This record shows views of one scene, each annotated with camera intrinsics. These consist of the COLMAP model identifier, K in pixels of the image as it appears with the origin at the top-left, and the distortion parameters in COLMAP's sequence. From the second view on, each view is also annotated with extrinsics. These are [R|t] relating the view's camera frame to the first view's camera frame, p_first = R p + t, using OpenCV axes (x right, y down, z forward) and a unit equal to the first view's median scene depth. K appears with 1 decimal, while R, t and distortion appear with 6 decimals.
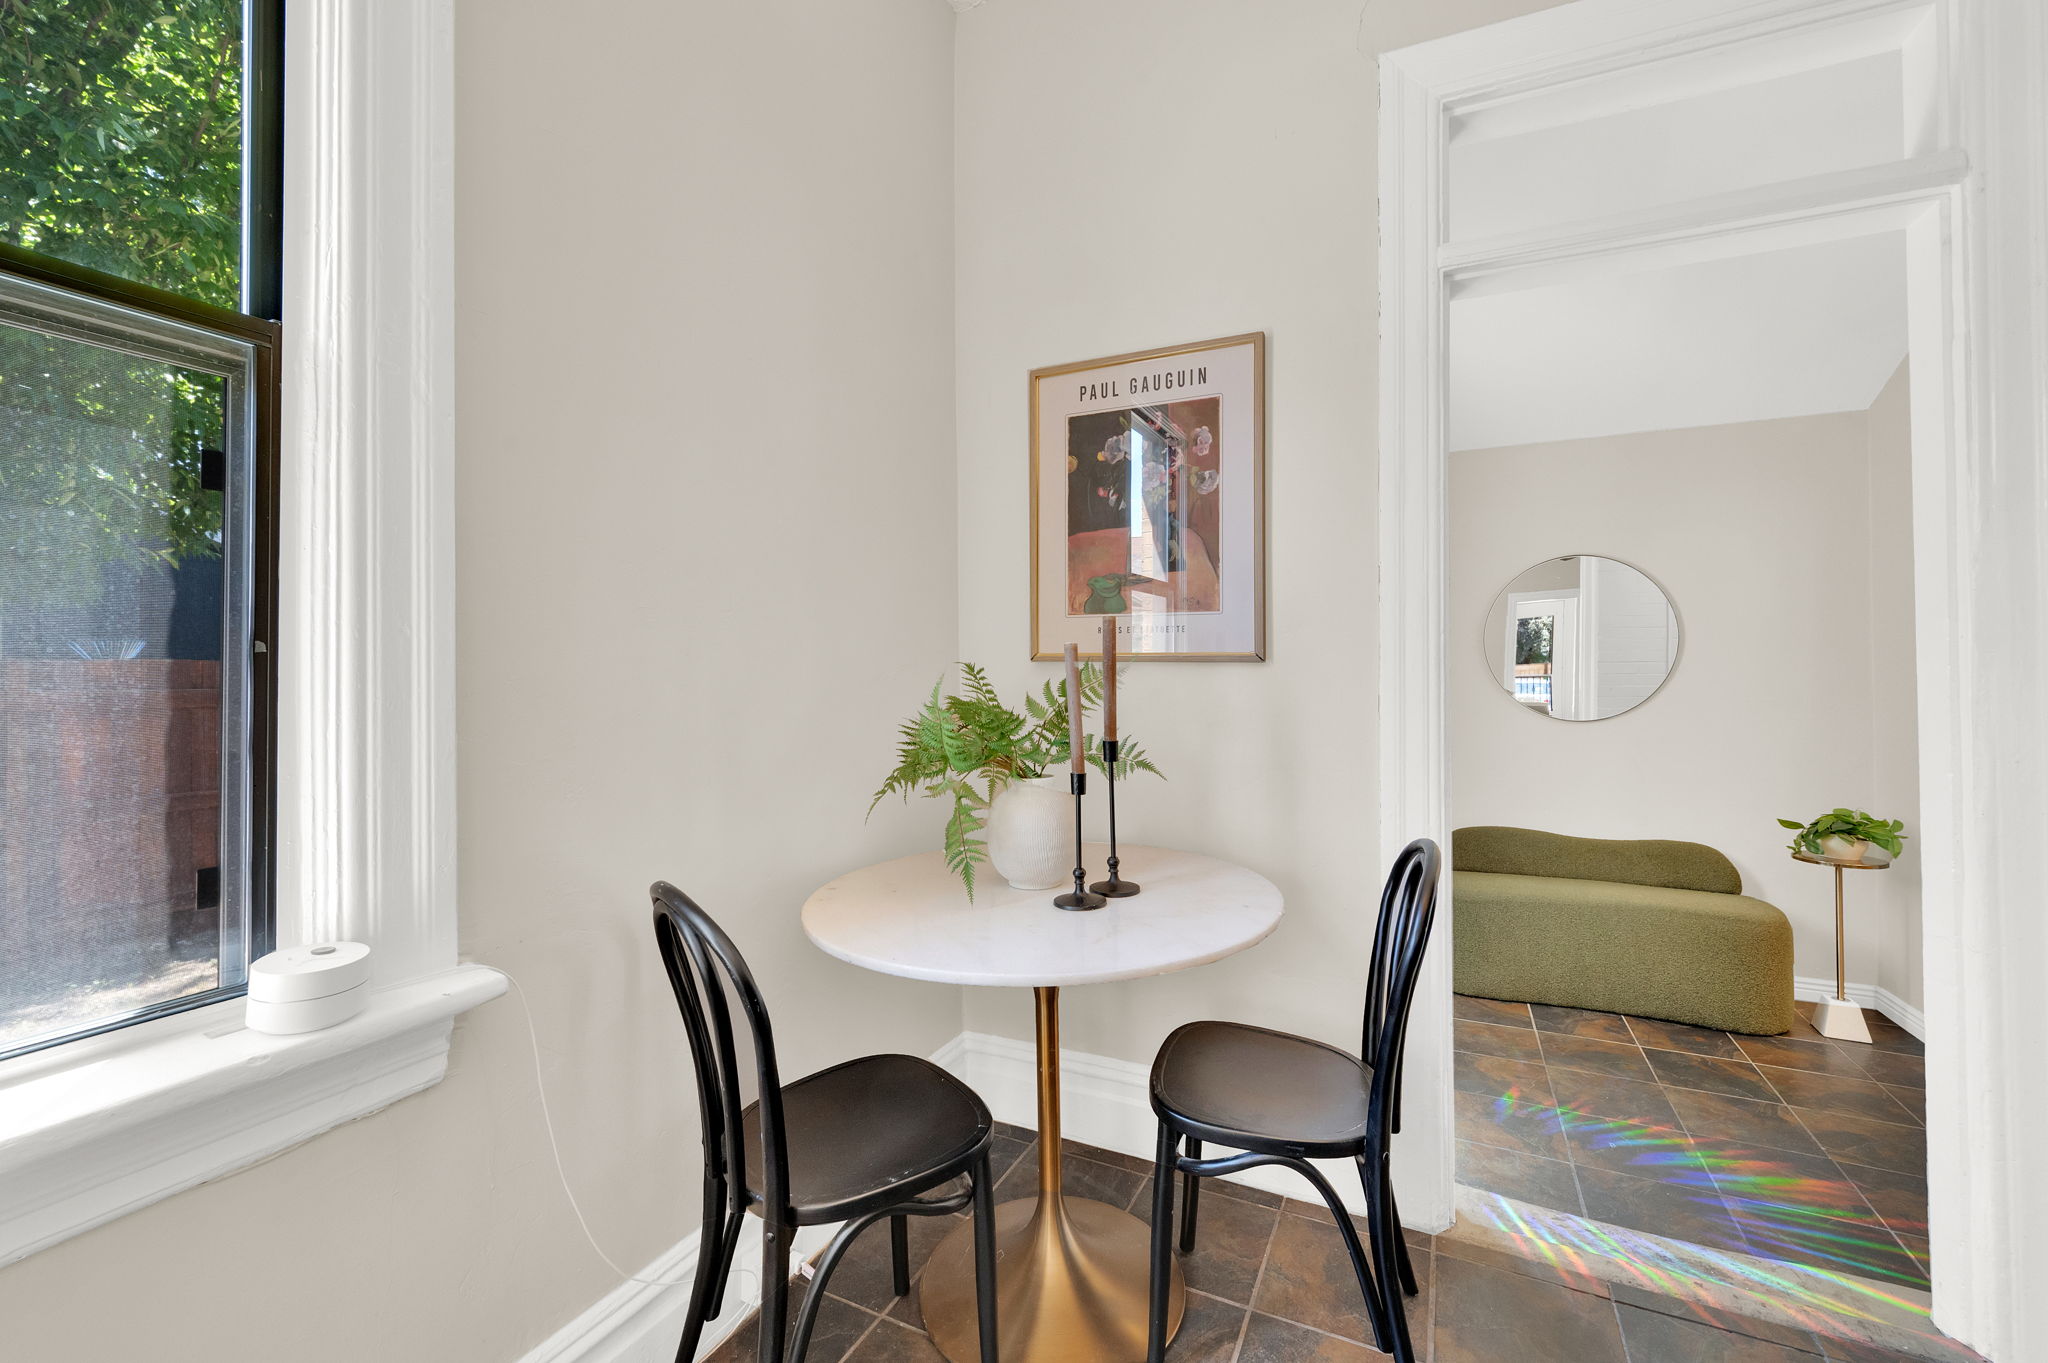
lens RADIAL K [[824.3, 0, 1043.2], [0, 824.3, 672.0], [0, 0, 1]] dist [-0.004327, 0.000296]
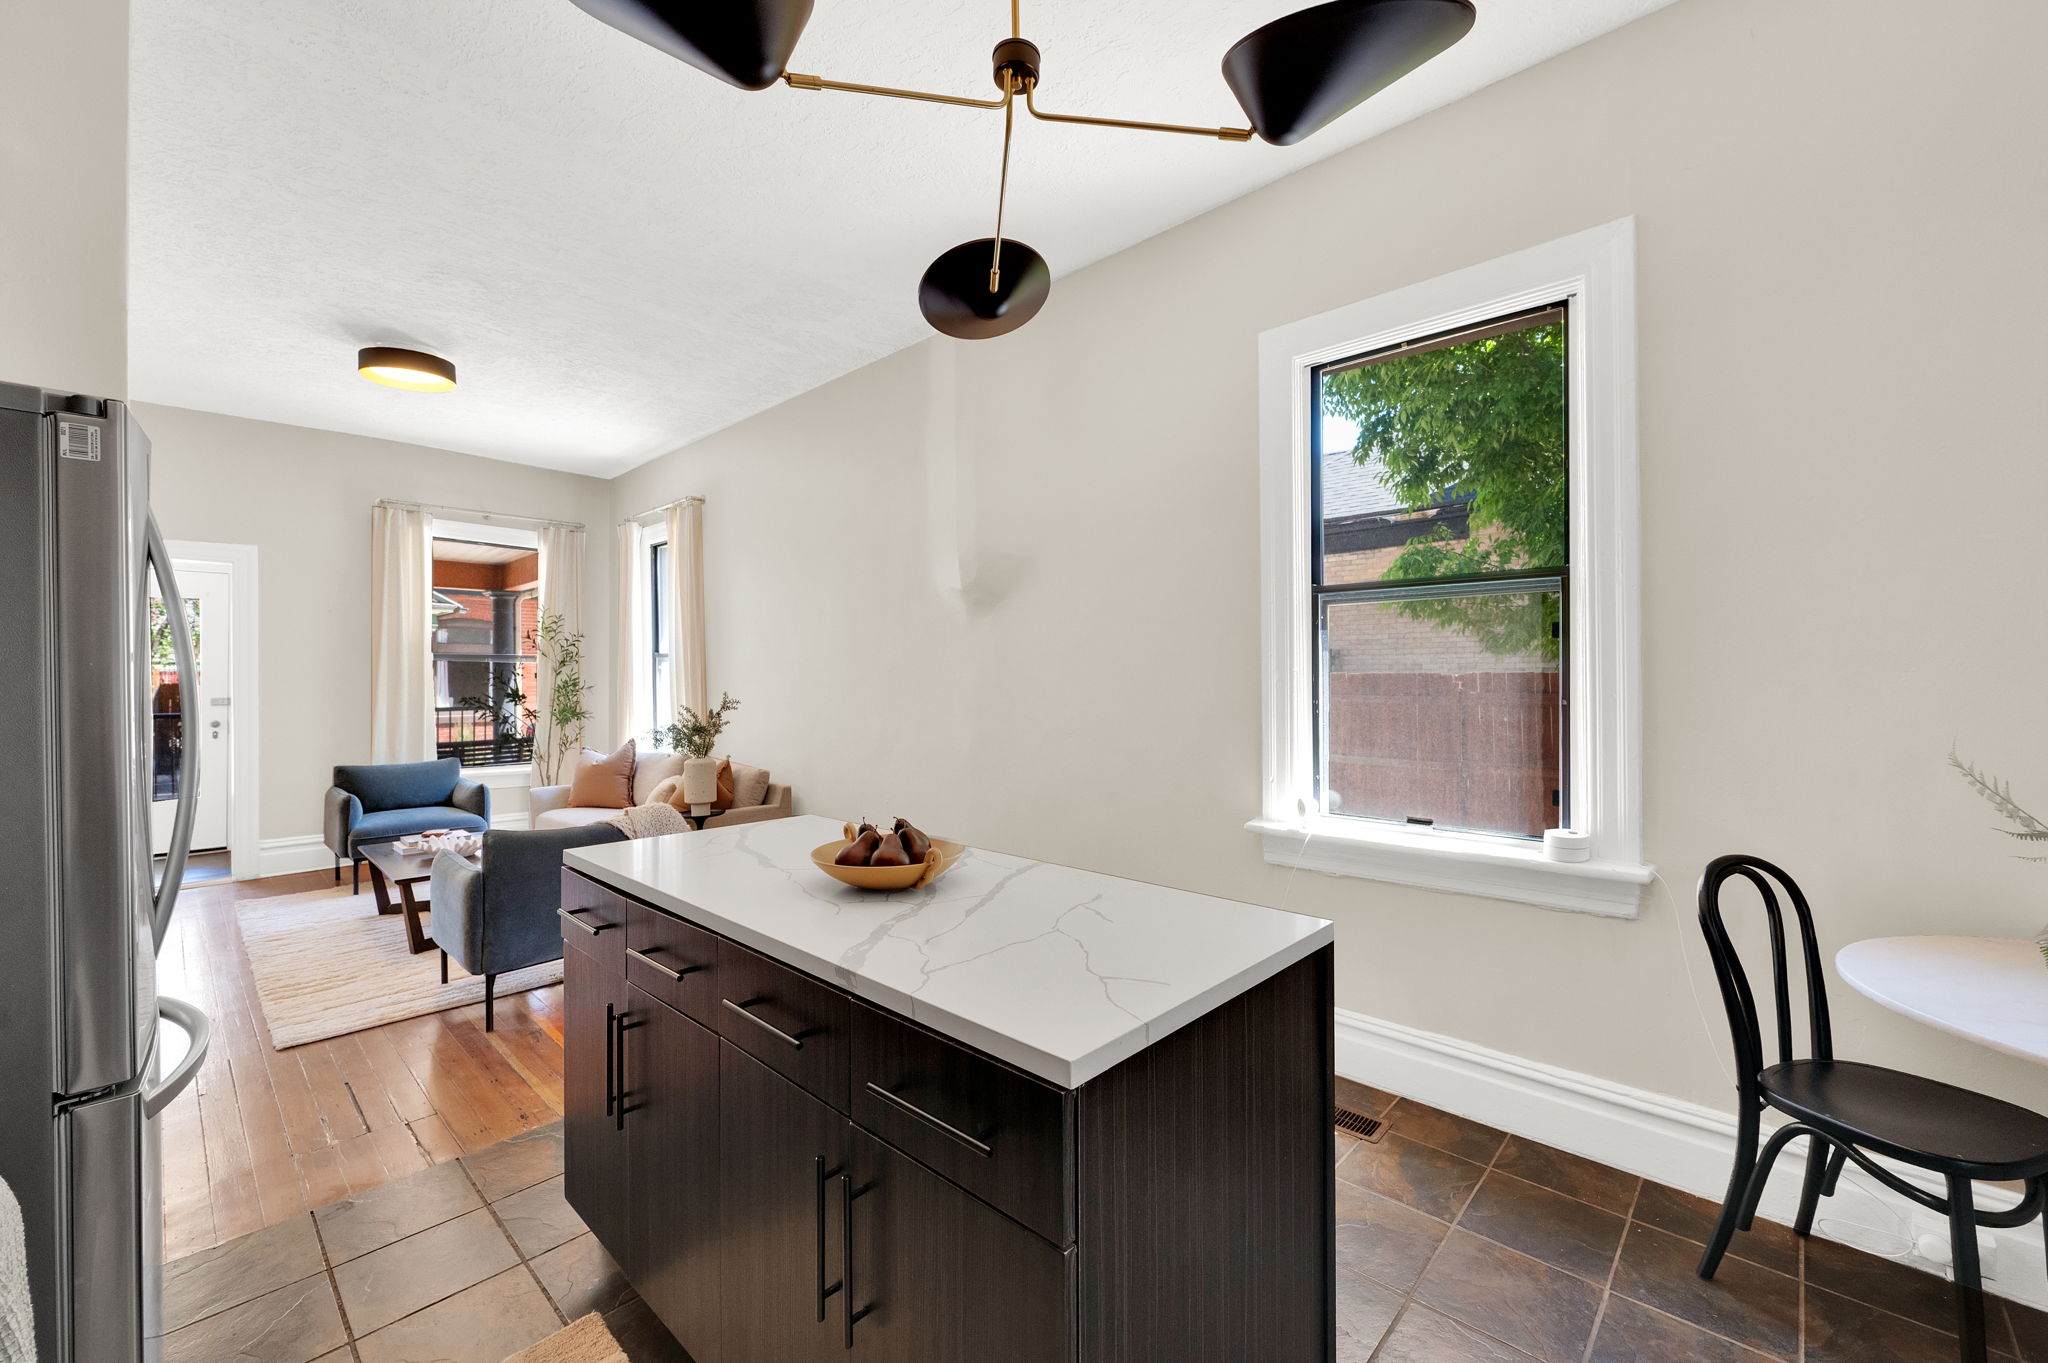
lens RADIAL K [[824.3, 0, 1041.2], [0, 824.3, 672.0], [0, 0, 1]] dist [-0.004327, 0.000296]
pose [[-0.281535, 0.003228, -0.959546, 0.603023], [0.013090, 0.999914, -0.000476, -0.042576], [0.959462, -0.012695, -0.281553, 0.077837]]
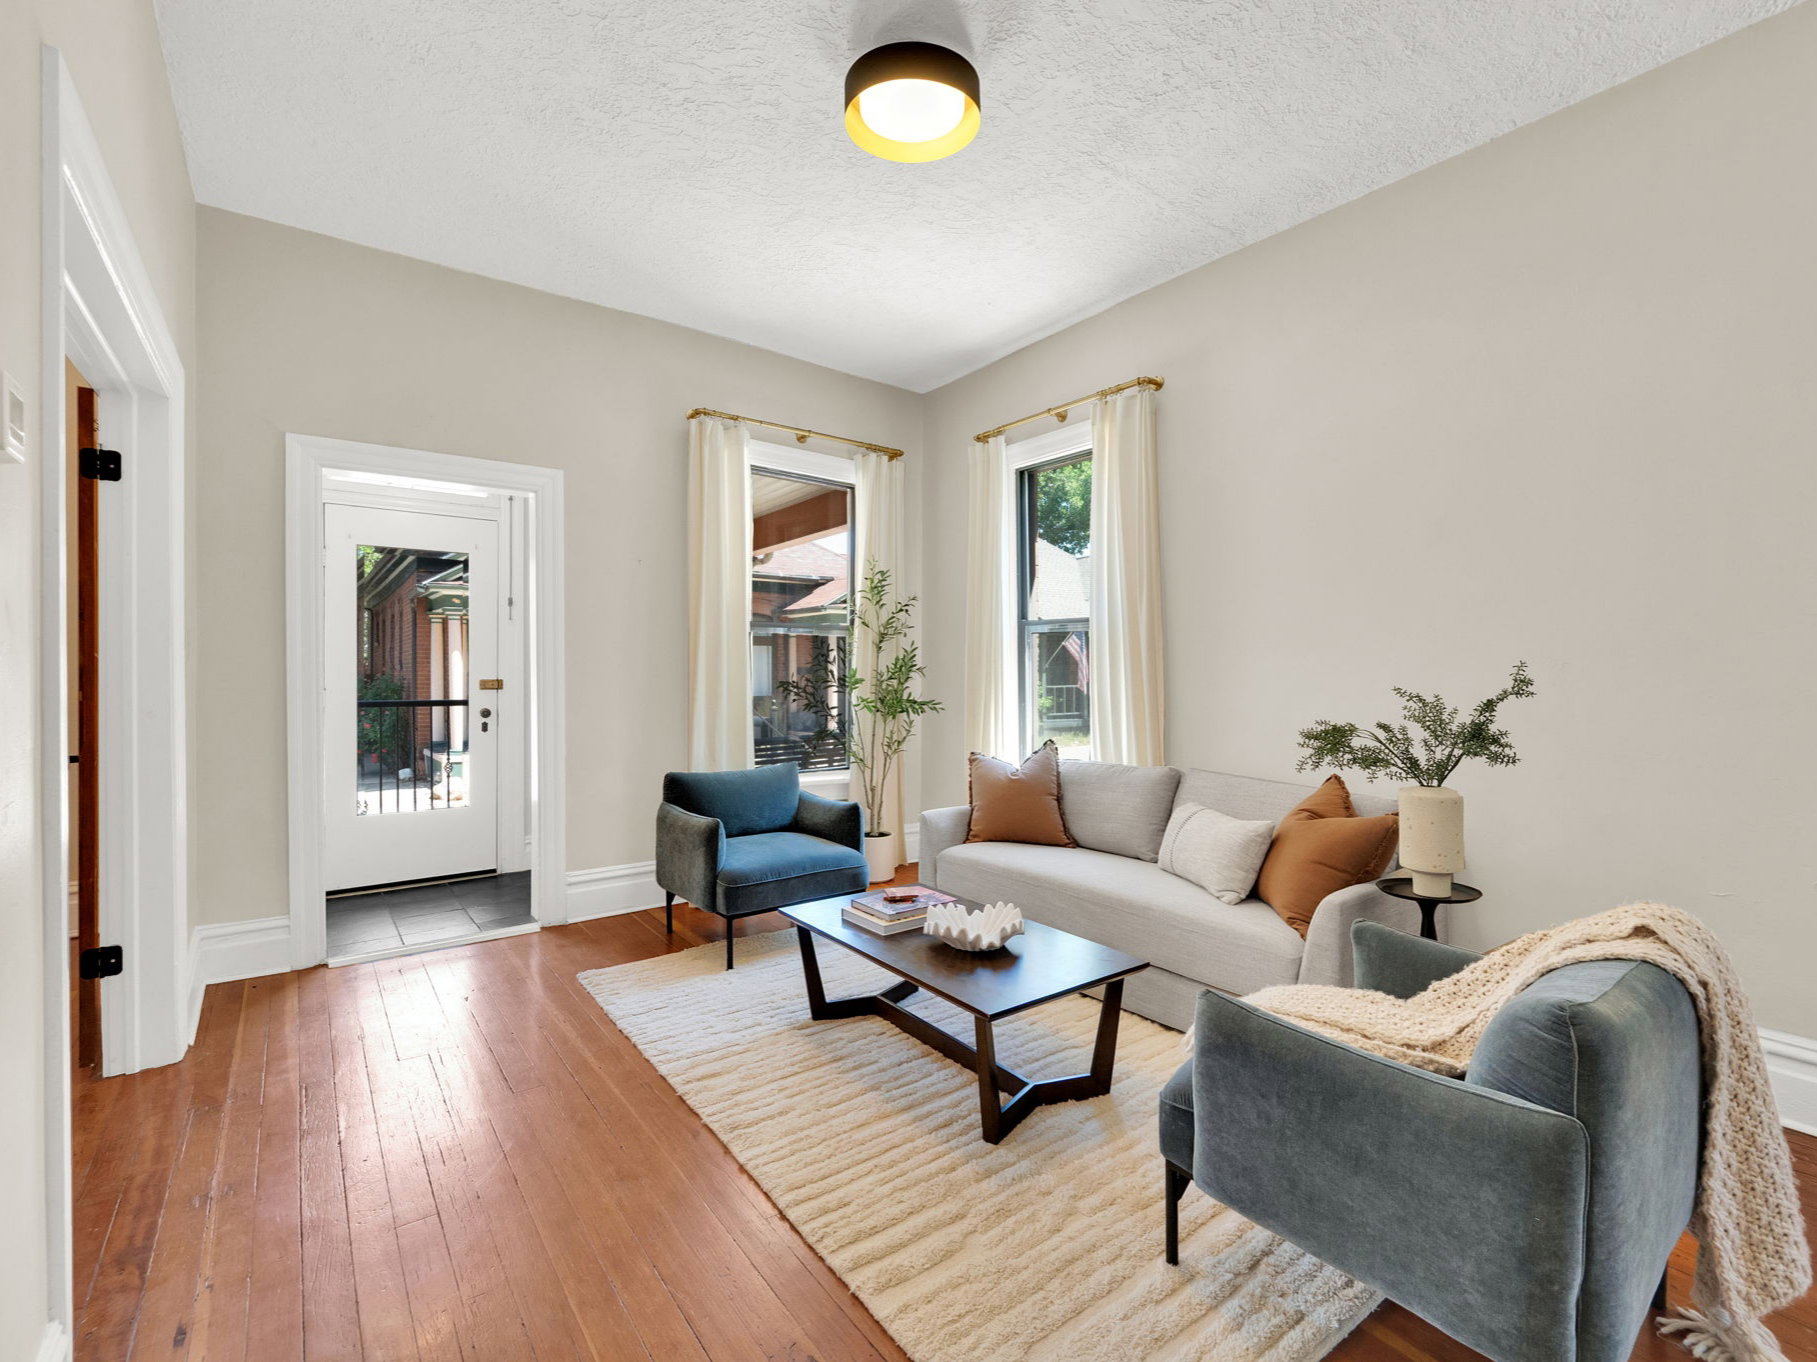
lens RADIAL K [[822.2, 0, 925.8], [0, 822.2, 680.9], [0, 0, 1]] dist [-0.004407, -0.001673]
pose [[-0.435582, 0.018013, -0.899969, 0.266955], [0.011118, 0.999831, 0.014630, -0.015866], [0.900080, -0.003633, -0.435709, -1.057437]]
